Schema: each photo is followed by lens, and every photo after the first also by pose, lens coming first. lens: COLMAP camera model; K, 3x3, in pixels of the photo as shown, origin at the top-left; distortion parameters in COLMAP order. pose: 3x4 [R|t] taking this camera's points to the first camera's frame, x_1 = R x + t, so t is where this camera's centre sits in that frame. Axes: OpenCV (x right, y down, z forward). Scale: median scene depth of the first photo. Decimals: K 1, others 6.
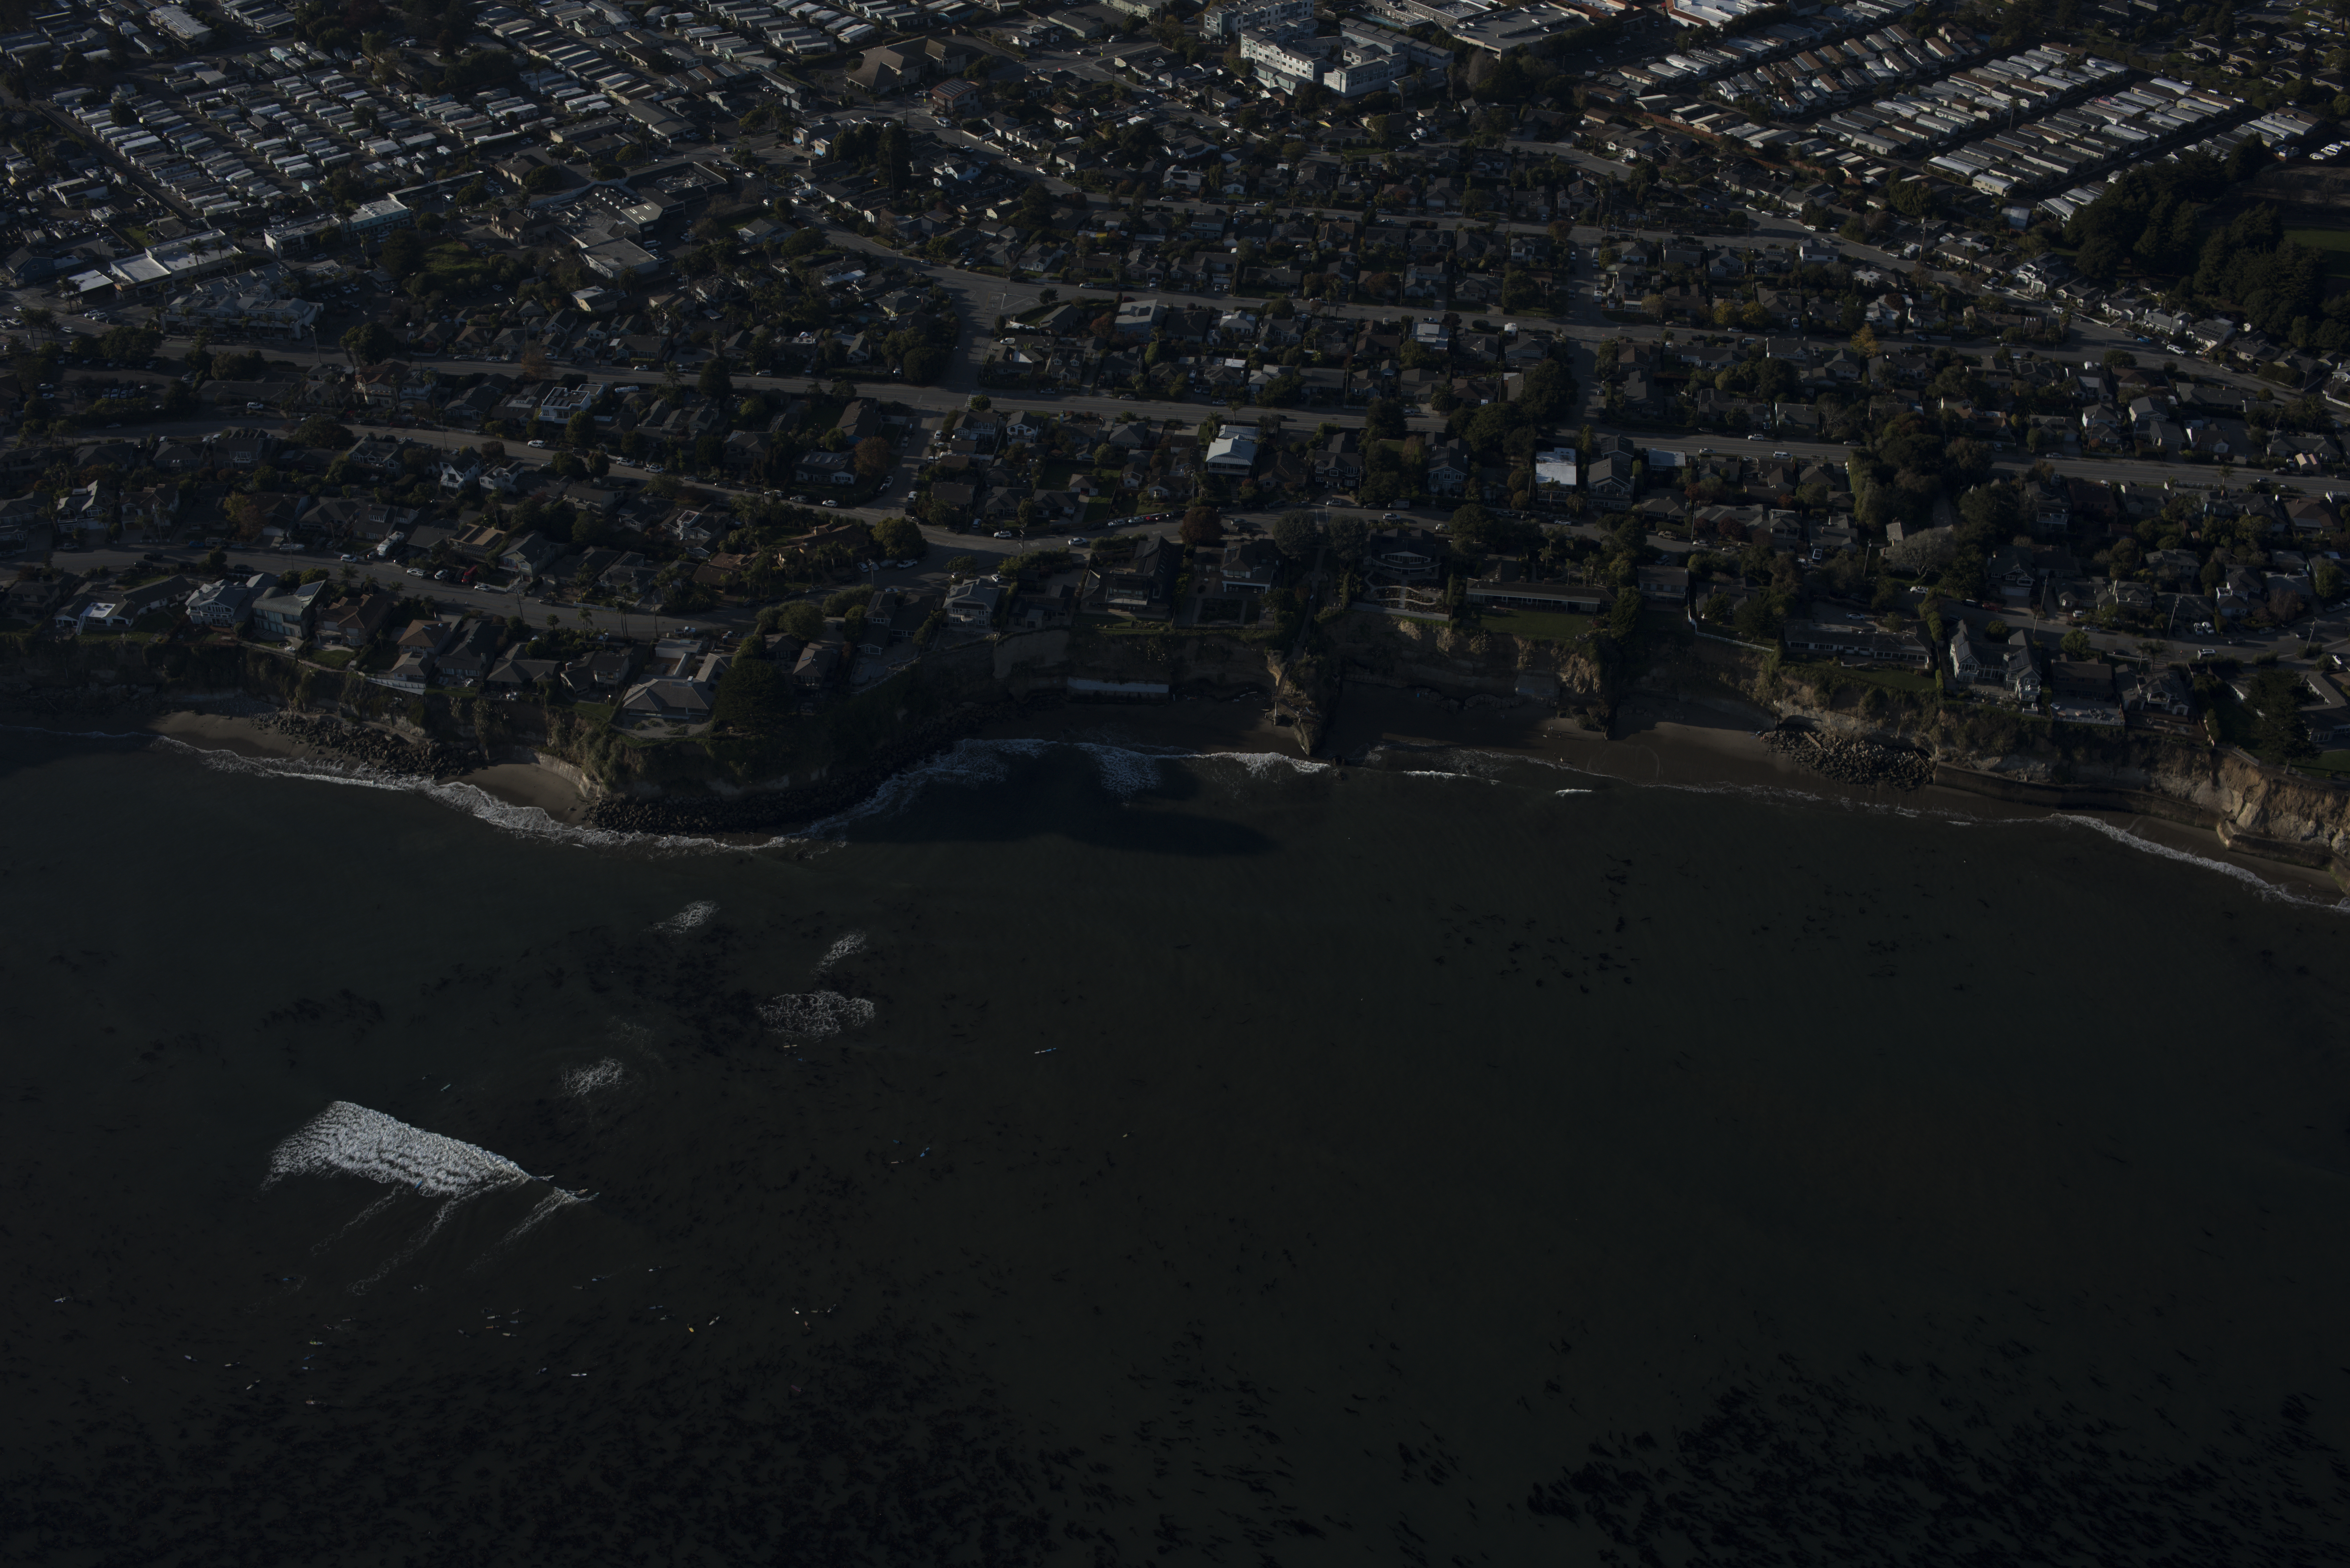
lens RADIAL K [[2664.5, 0, 1172.9], [0, 2664.5, 783.8], [0, 0, 1]] dist [-0.076948, 0.000000]
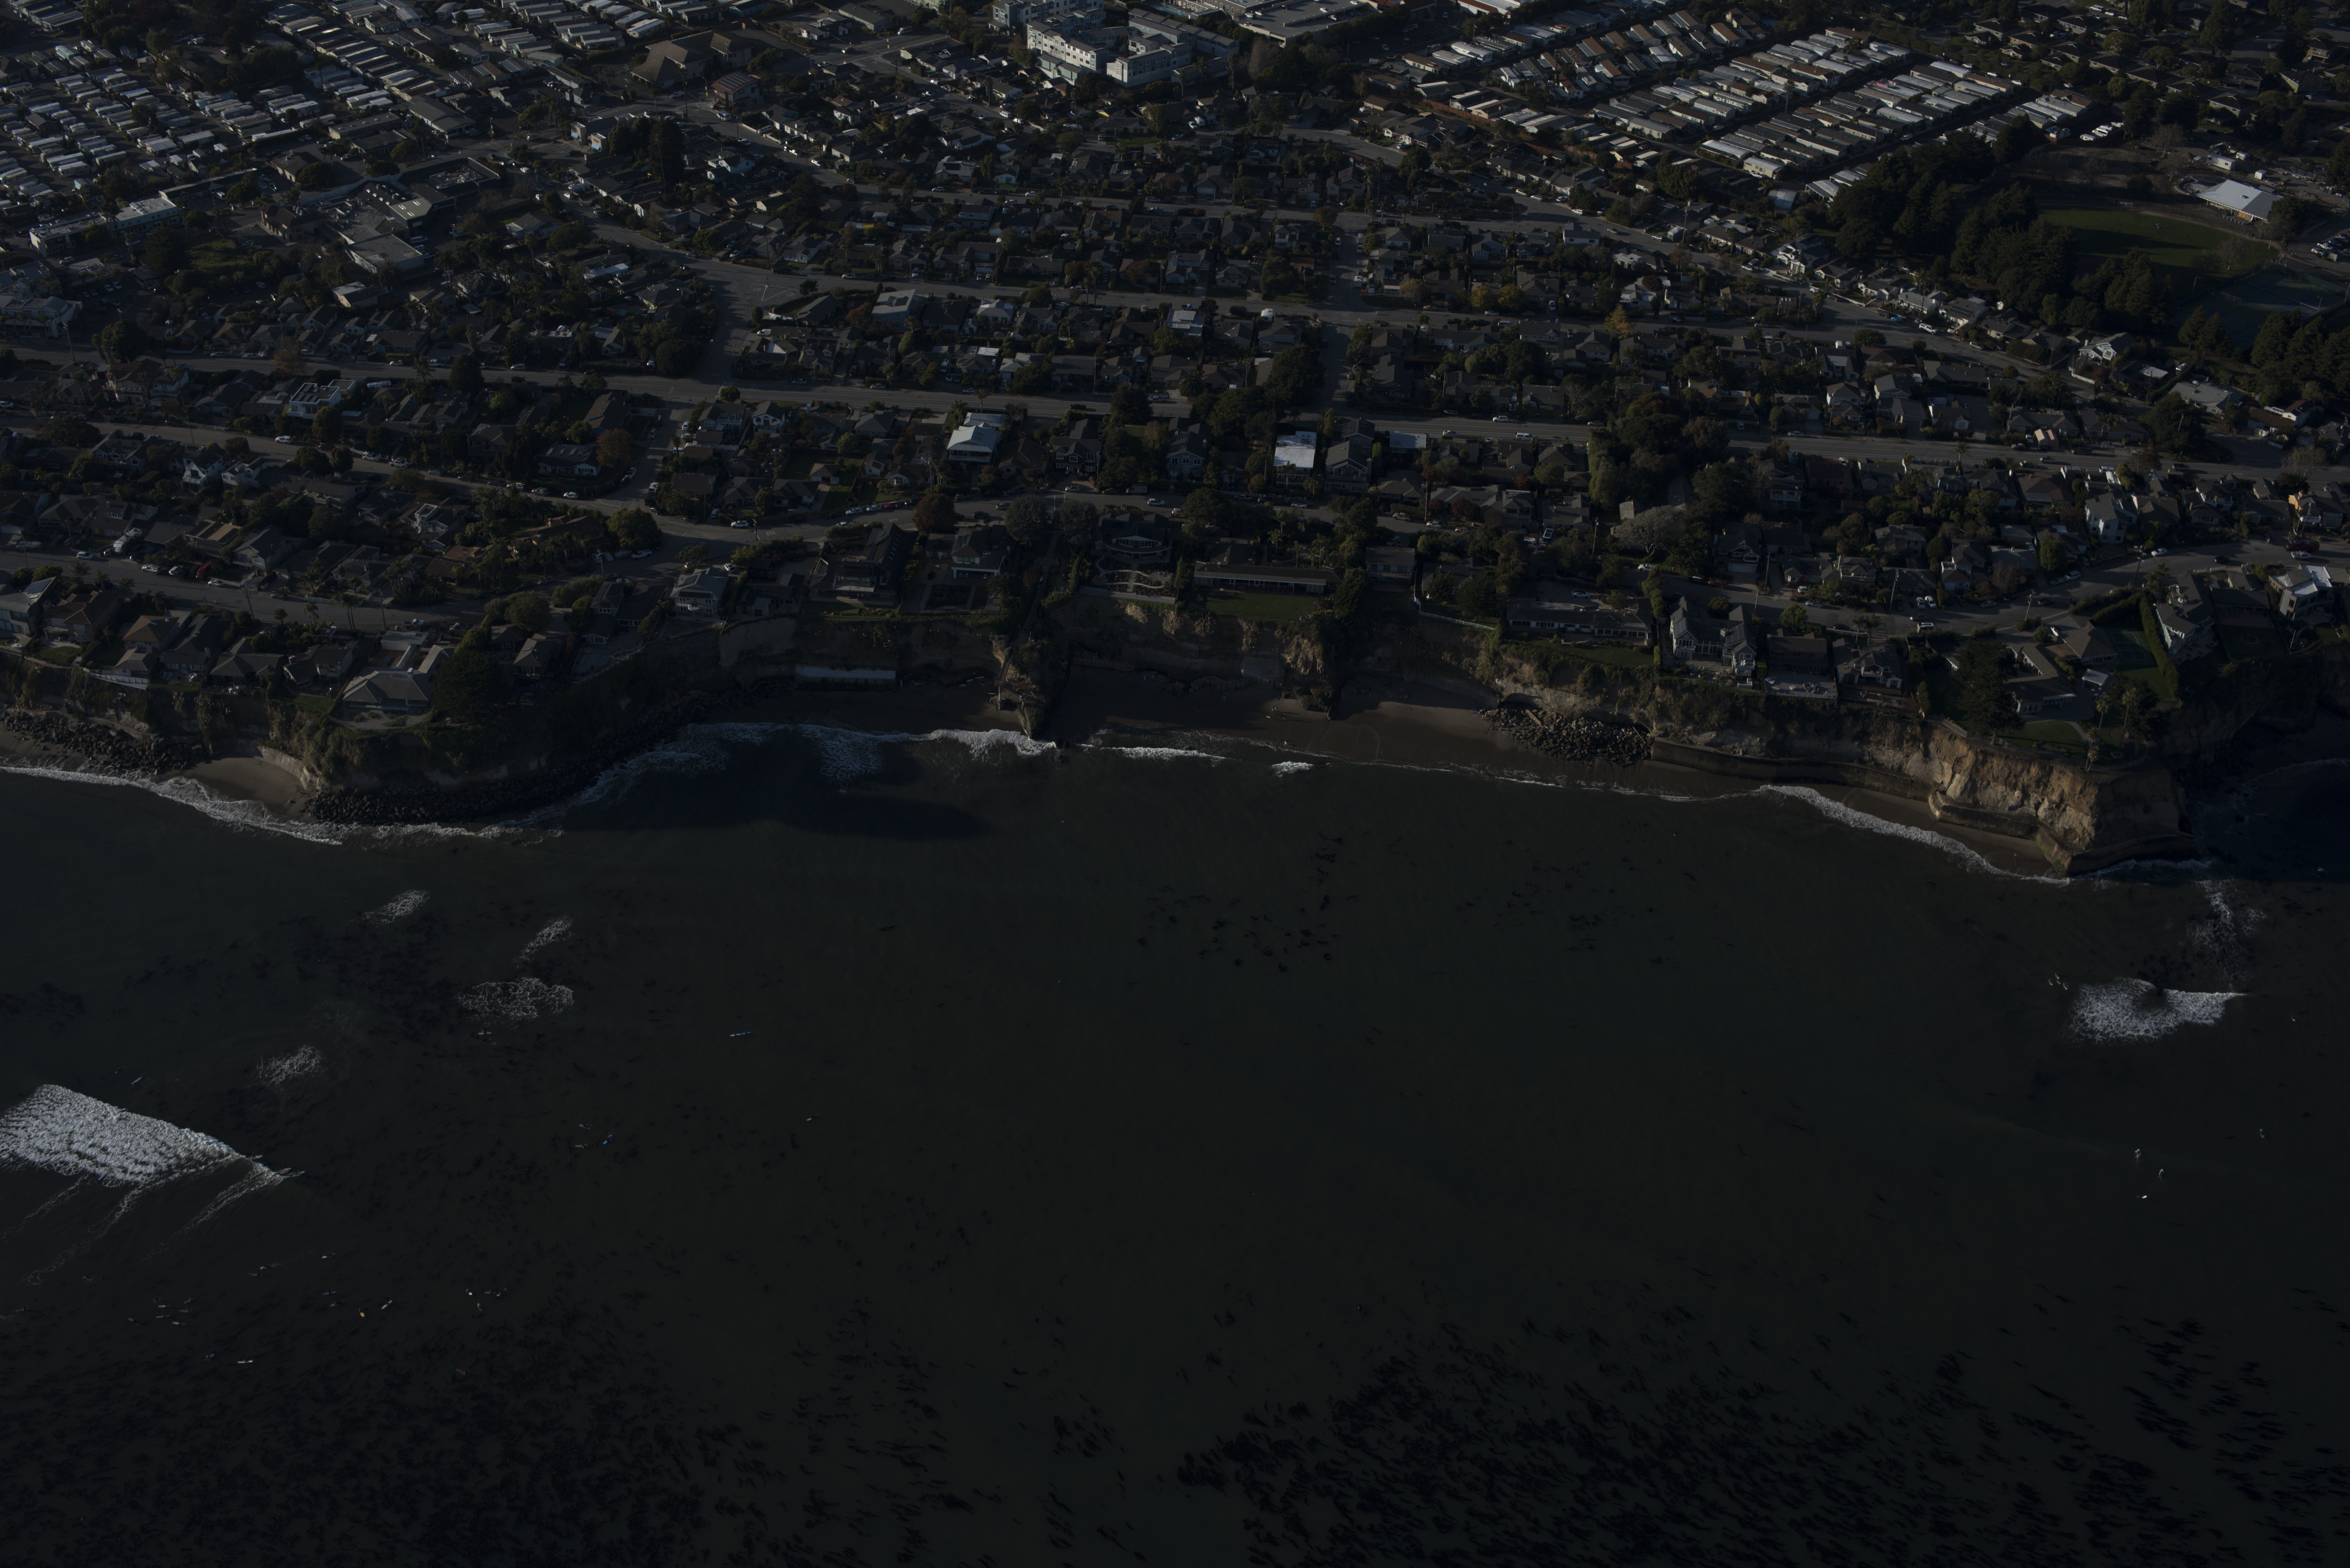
lens RADIAL K [[2664.5, 0, 1168.2], [0, 2664.5, 777.8], [0, 0, 1]] dist [-0.076948, 0.000000]
pose [[0.999538, -0.012995, 0.027468, 0.060982], [0.013004, 0.999915, -0.000158, 0.003915], [-0.027464, 0.000515, 0.999623, -0.005992]]
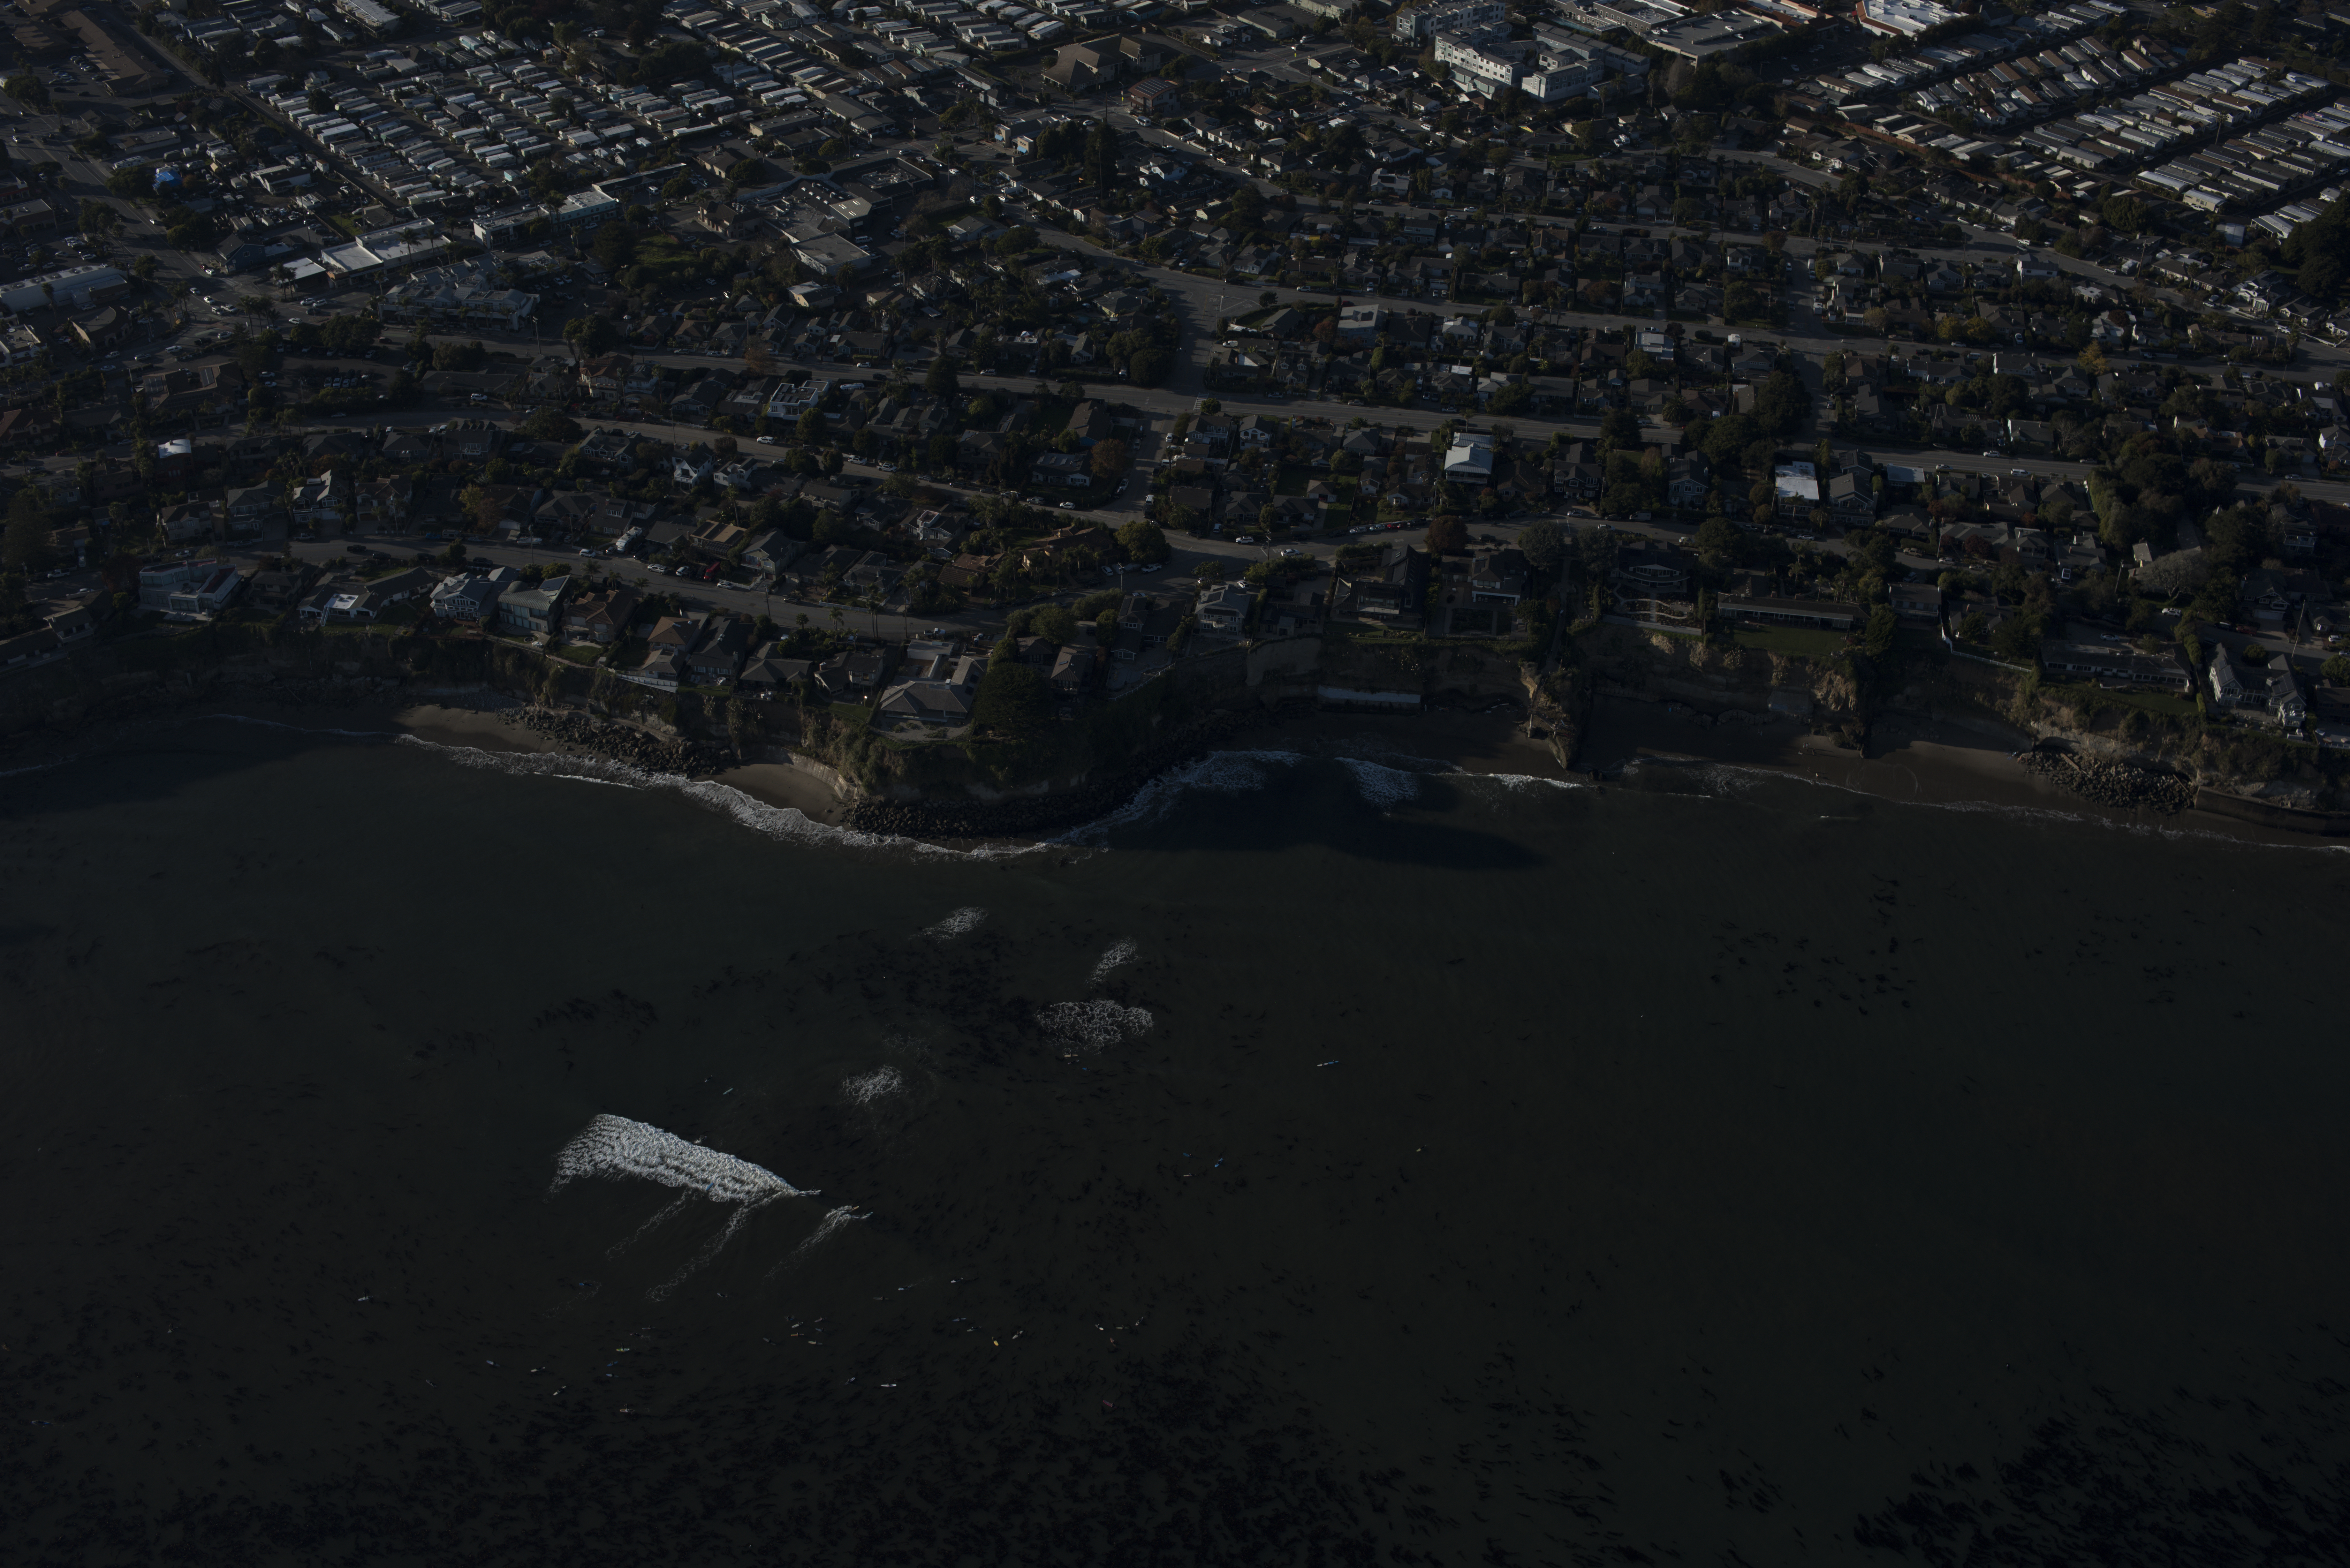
lens RADIAL K [[2664.5, 0, 1172.6], [0, 2664.5, 789.6], [0, 0, 1]] dist [-0.076948, 0.000000]
pose [[0.999642, 0.017366, -0.020348, -0.060955], [-0.017288, 0.999843, 0.003975, -0.003561], [0.020414, -0.003621, 0.999785, 0.005202]]
